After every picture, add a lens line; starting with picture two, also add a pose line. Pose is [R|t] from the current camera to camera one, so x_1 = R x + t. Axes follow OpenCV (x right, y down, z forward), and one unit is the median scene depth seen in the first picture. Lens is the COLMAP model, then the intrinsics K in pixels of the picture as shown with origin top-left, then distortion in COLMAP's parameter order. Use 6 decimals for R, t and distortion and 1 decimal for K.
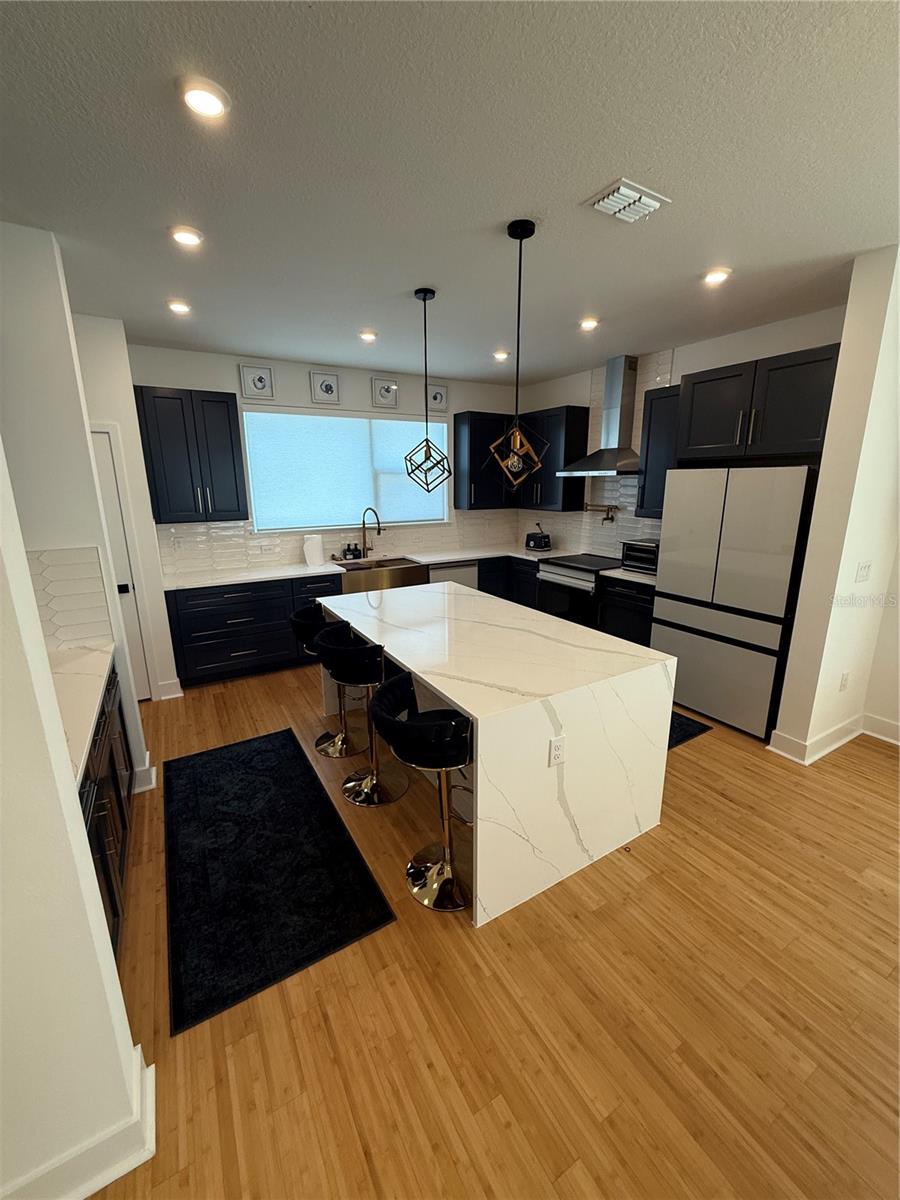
lens RADIAL K [[477.4, 0, 449.1], [0, 477.4, 596.0], [0, 0, 1]] dist [0.000768, -0.000040]
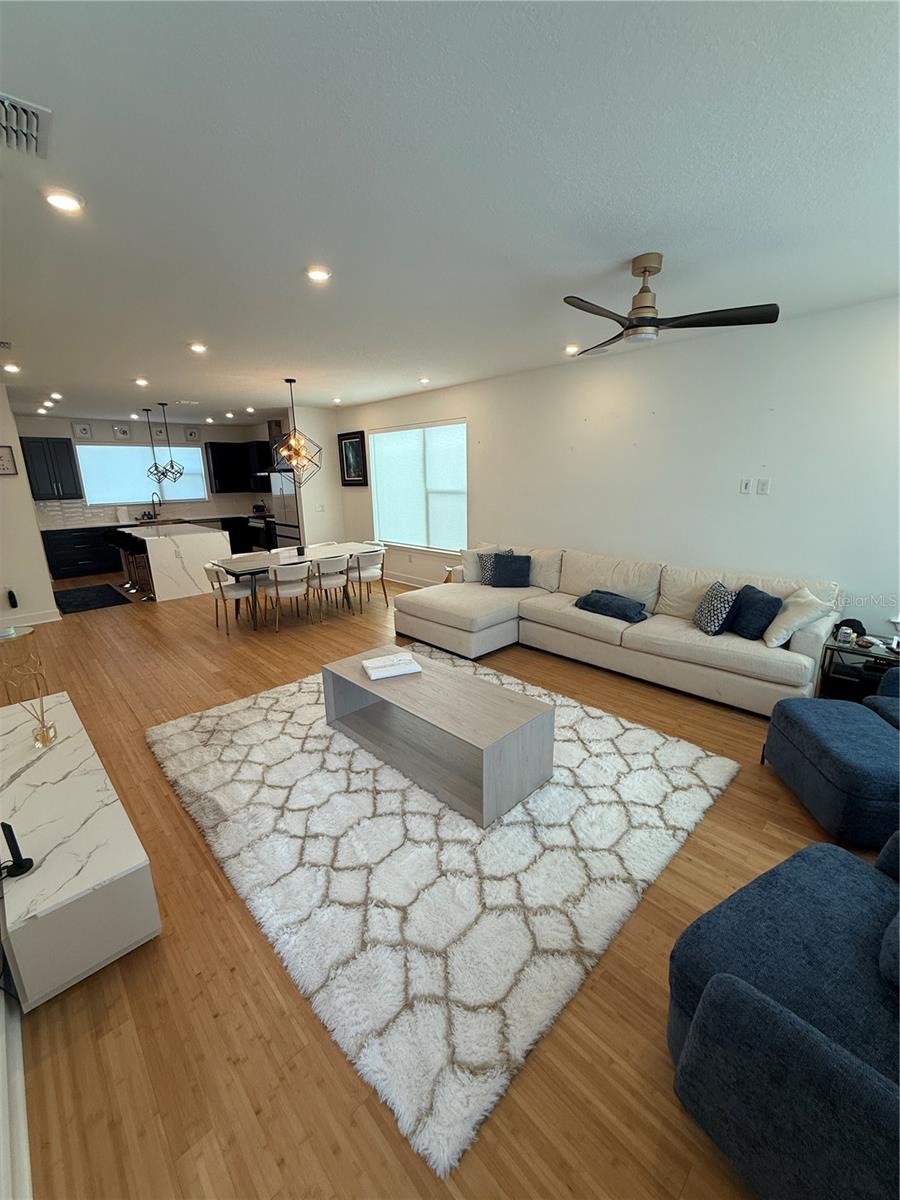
lens RADIAL K [[479.8, 0, 452.8], [0, 479.8, 595.6], [0, 0, 1]] dist [-0.000277, 0.000842]
pose [[0.972964, -0.067399, 0.220903, 1.318173], [0.064667, 0.997715, 0.019586, 0.650915], [-0.221719, -0.004771, 0.975099, -2.797959]]
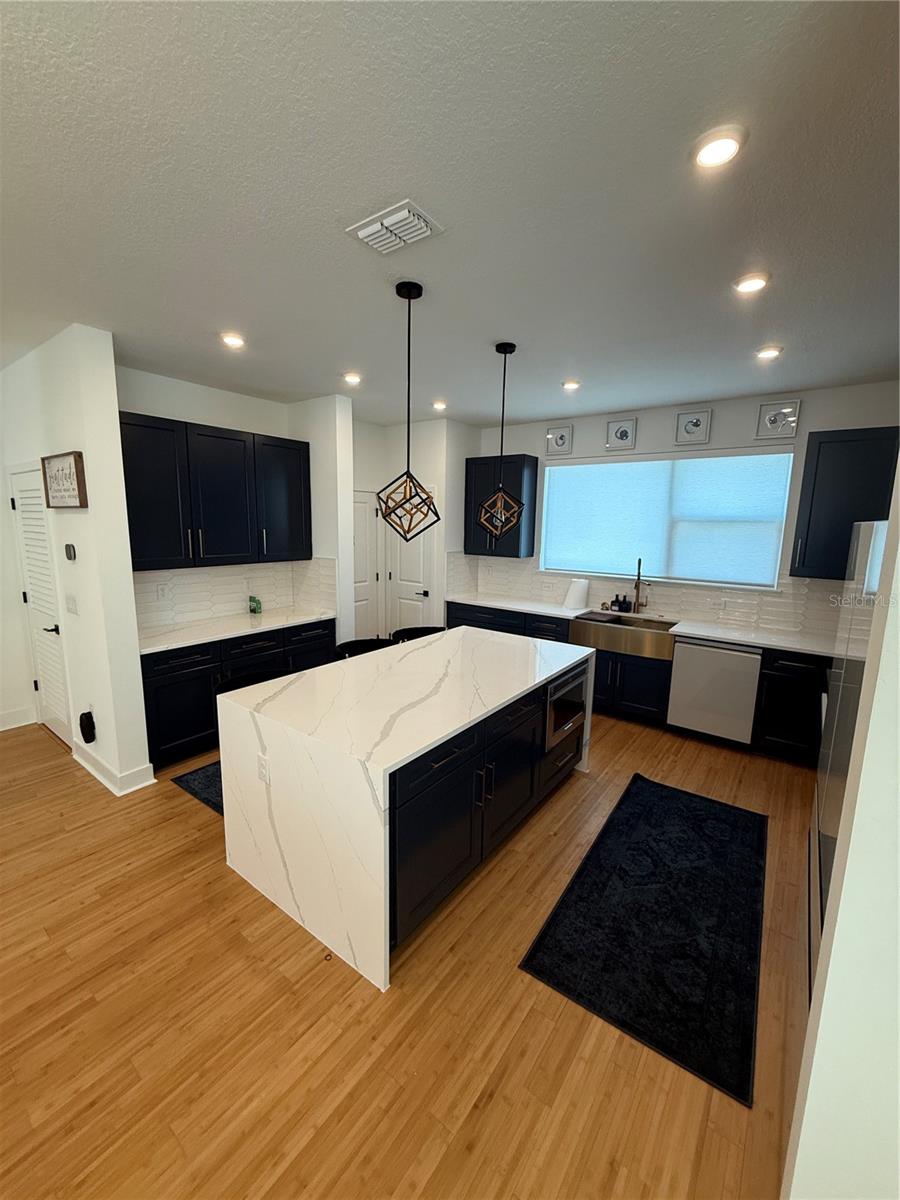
lens RADIAL K [[479.8, 0, 452.8], [0, 479.8, 595.6], [0, 0, 1]] dist [-0.000277, 0.000842]
pose [[0.384929, 0.156718, -0.909543, 1.239942], [-0.236029, 0.969423, 0.067146, -0.225887], [0.892256, 0.188832, 0.410149, 0.788661]]
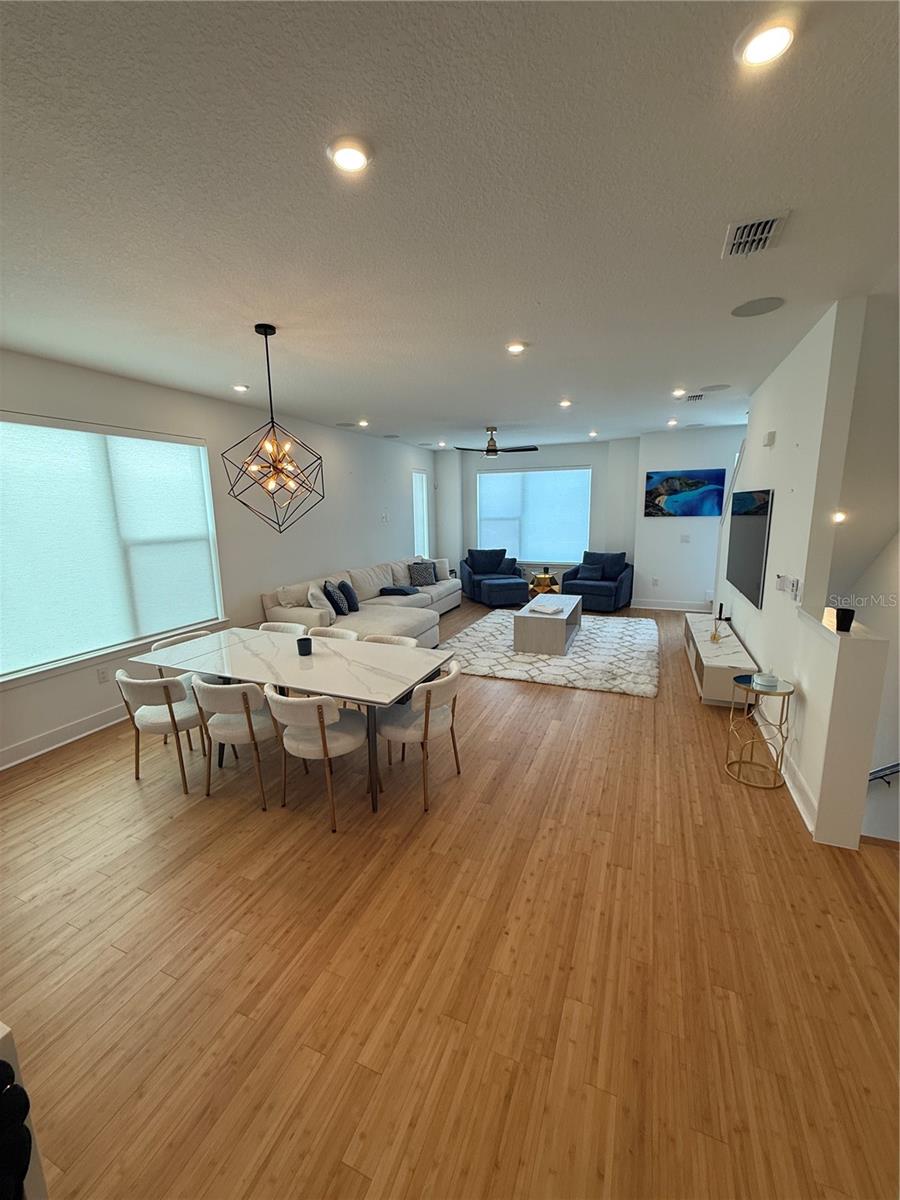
lens RADIAL K [[477.4, 0, 449.1], [0, 477.4, 596.0], [0, 0, 1]] dist [0.000768, -0.000040]
pose [[-0.597108, -0.126575, 0.792112, -0.404671], [0.211392, 0.927738, 0.307598, -0.148372], [-0.773806, 0.351115, -0.527203, 0.616691]]
